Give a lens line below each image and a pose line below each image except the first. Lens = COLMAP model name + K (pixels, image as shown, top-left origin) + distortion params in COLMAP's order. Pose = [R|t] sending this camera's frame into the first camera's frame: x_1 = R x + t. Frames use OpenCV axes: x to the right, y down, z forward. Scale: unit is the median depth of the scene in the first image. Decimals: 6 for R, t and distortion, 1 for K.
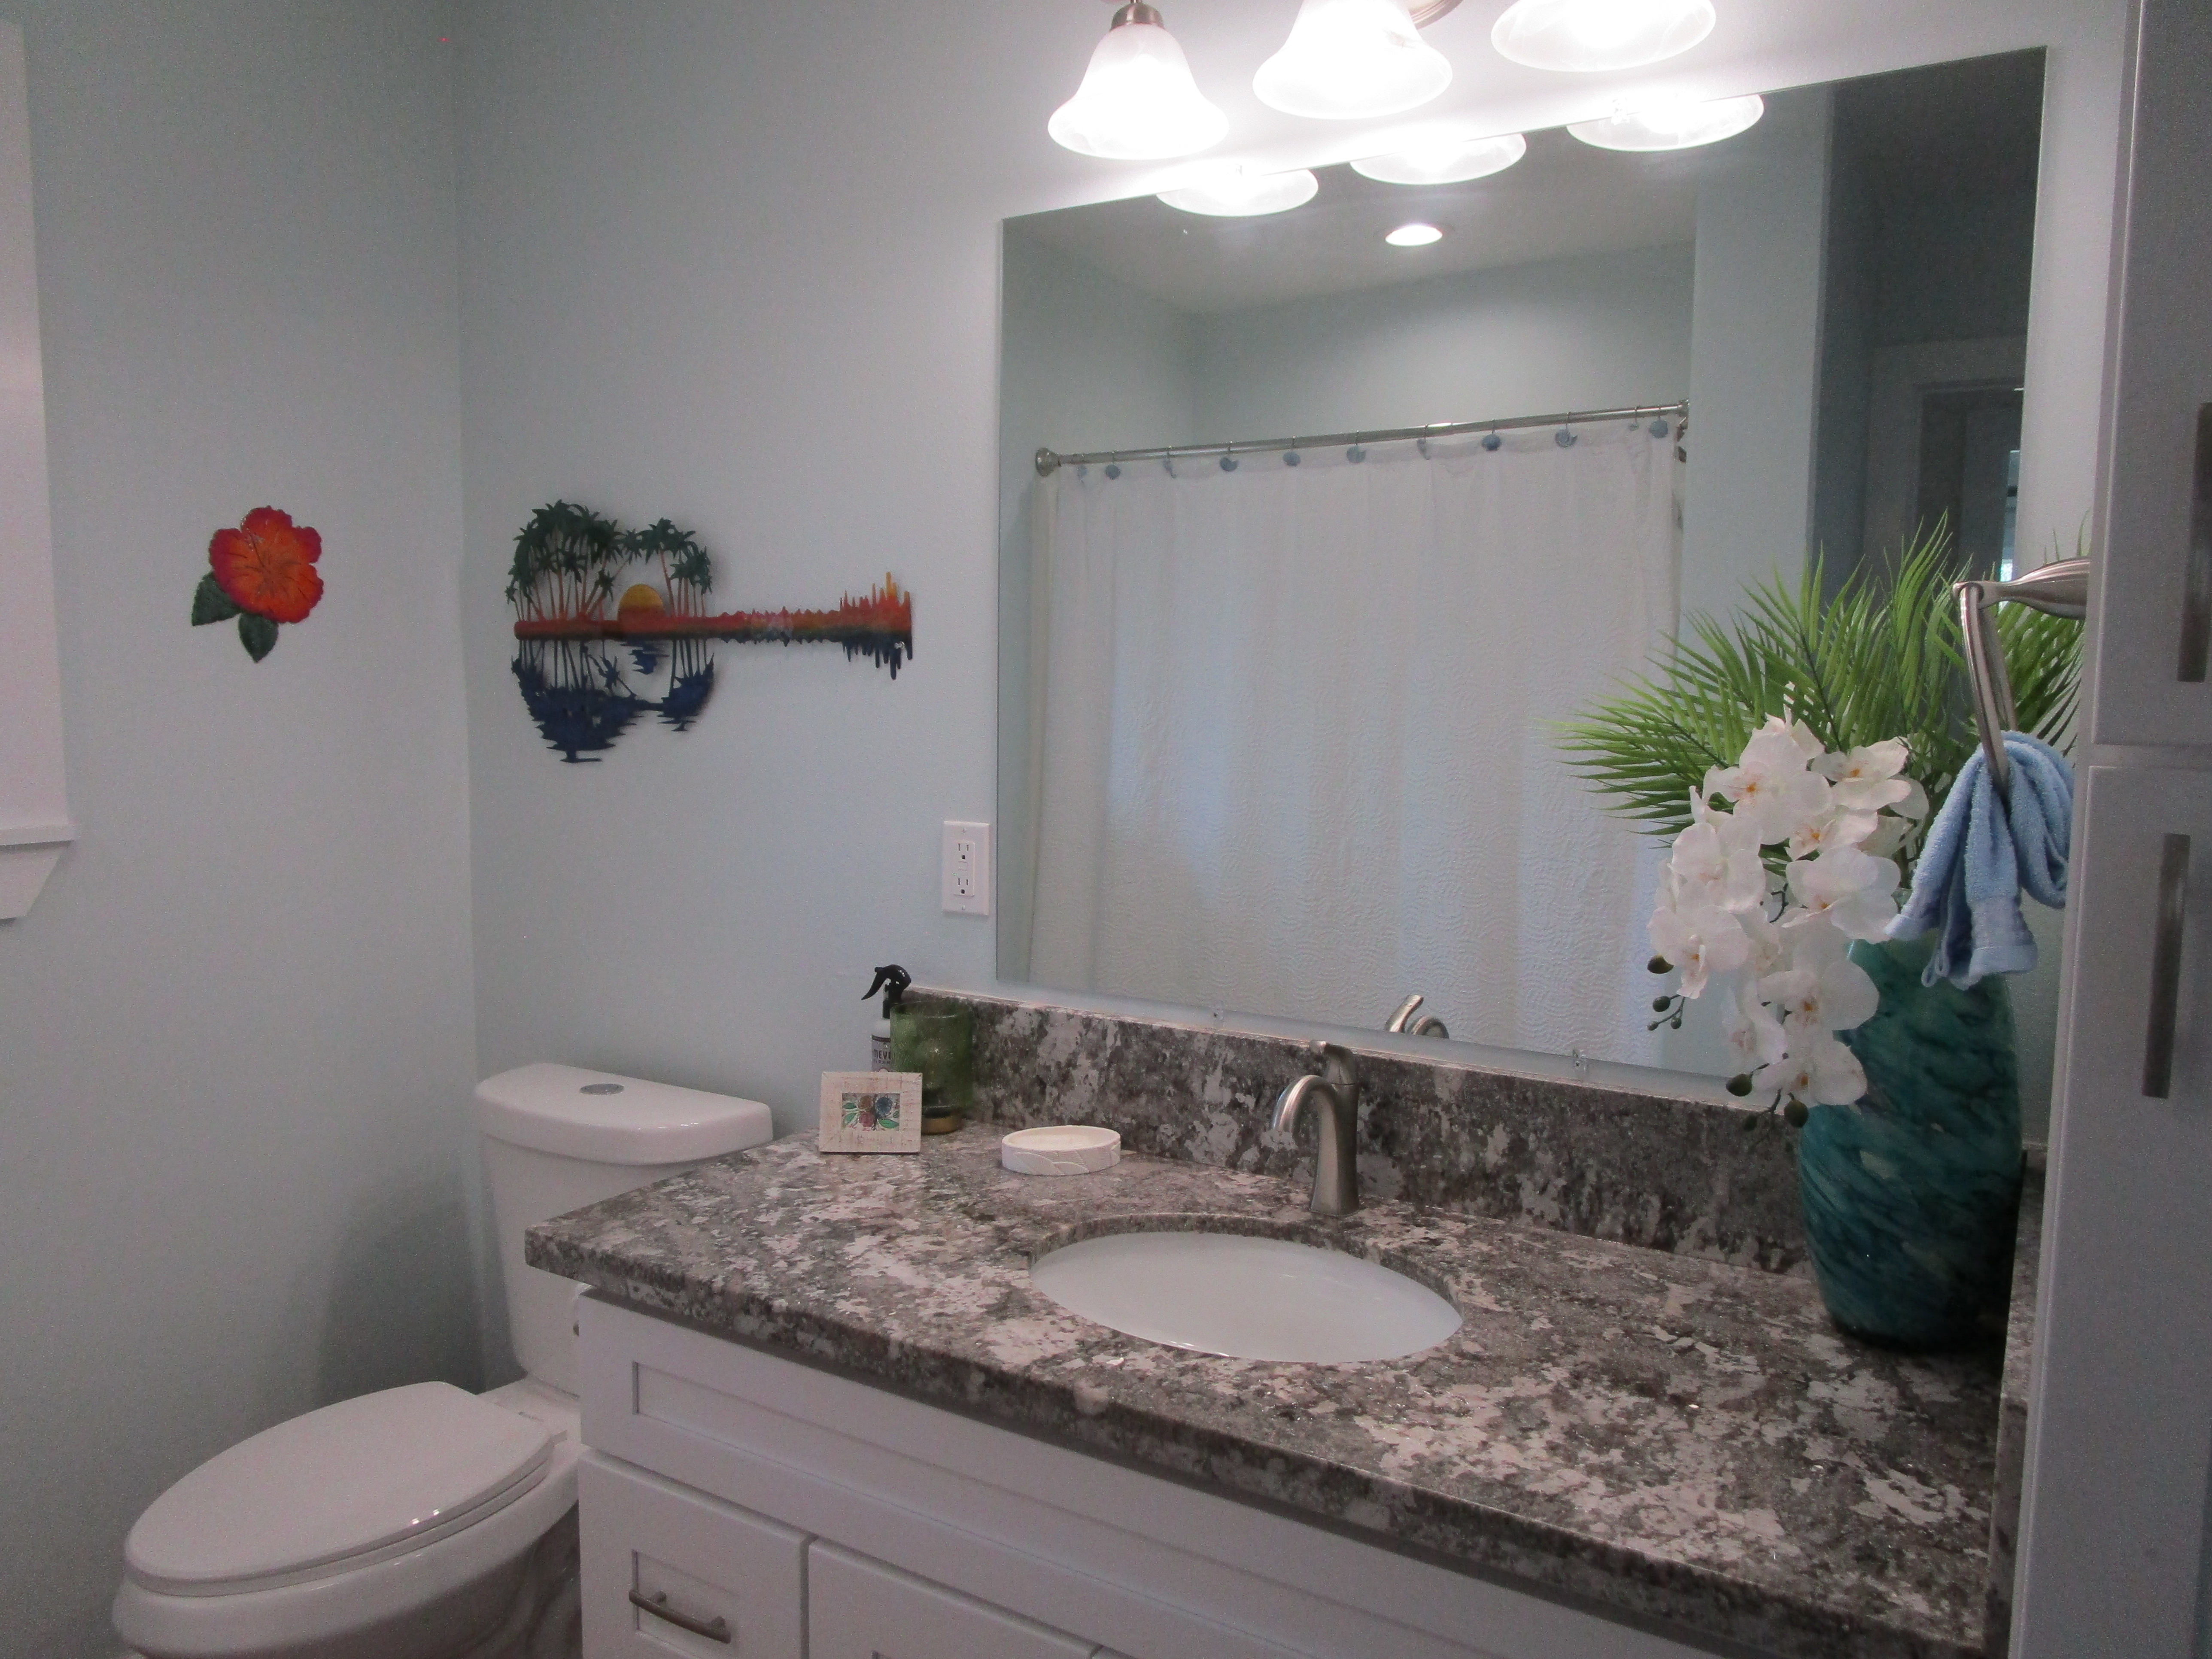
lens RADIAL K [[1569.3, 0, 1106.0], [0, 1569.3, 829.5], [0, 0, 1]] dist [-0.015251, -0.000077]
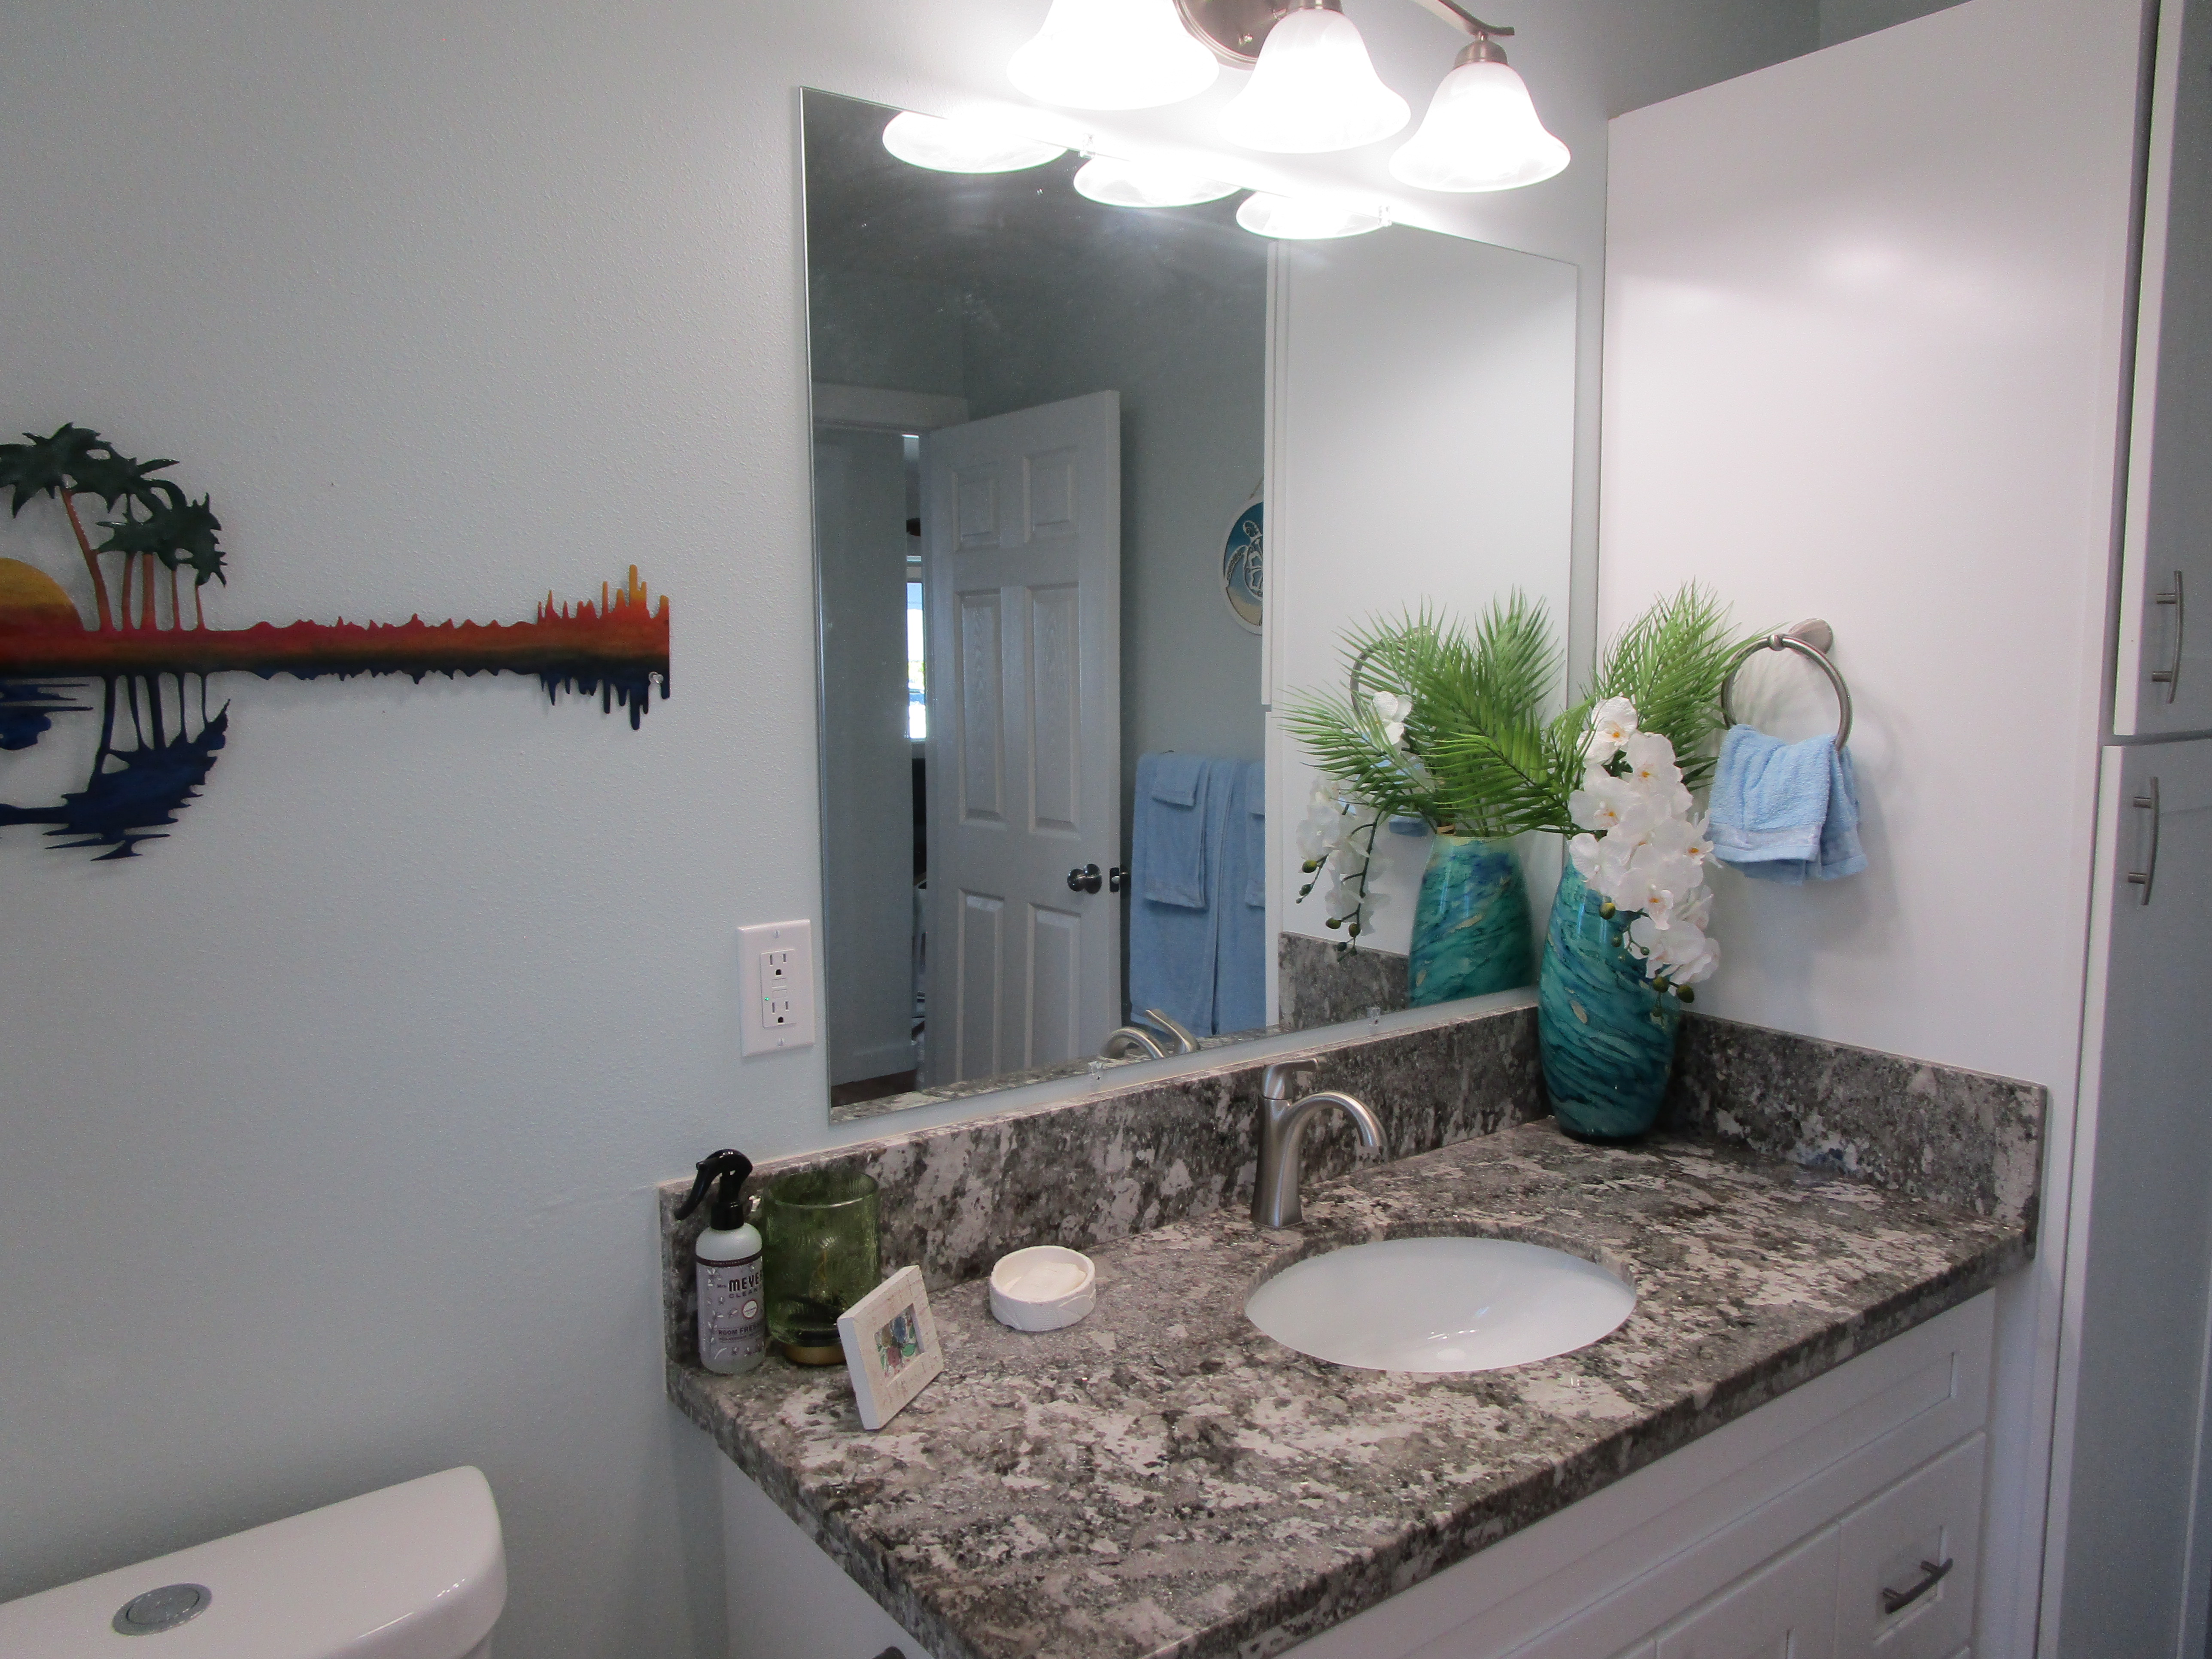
lens RADIAL K [[1564.2, 0, 1094.3], [0, 1564.2, 835.2], [0, 0, 1]] dist [-0.029162, 0.007889]
pose [[0.383994, -0.121194, 0.915347, -0.748324], [0.099225, 0.991024, 0.089588, -0.103118], [-0.917989, 0.056425, 0.392572, 0.646020]]
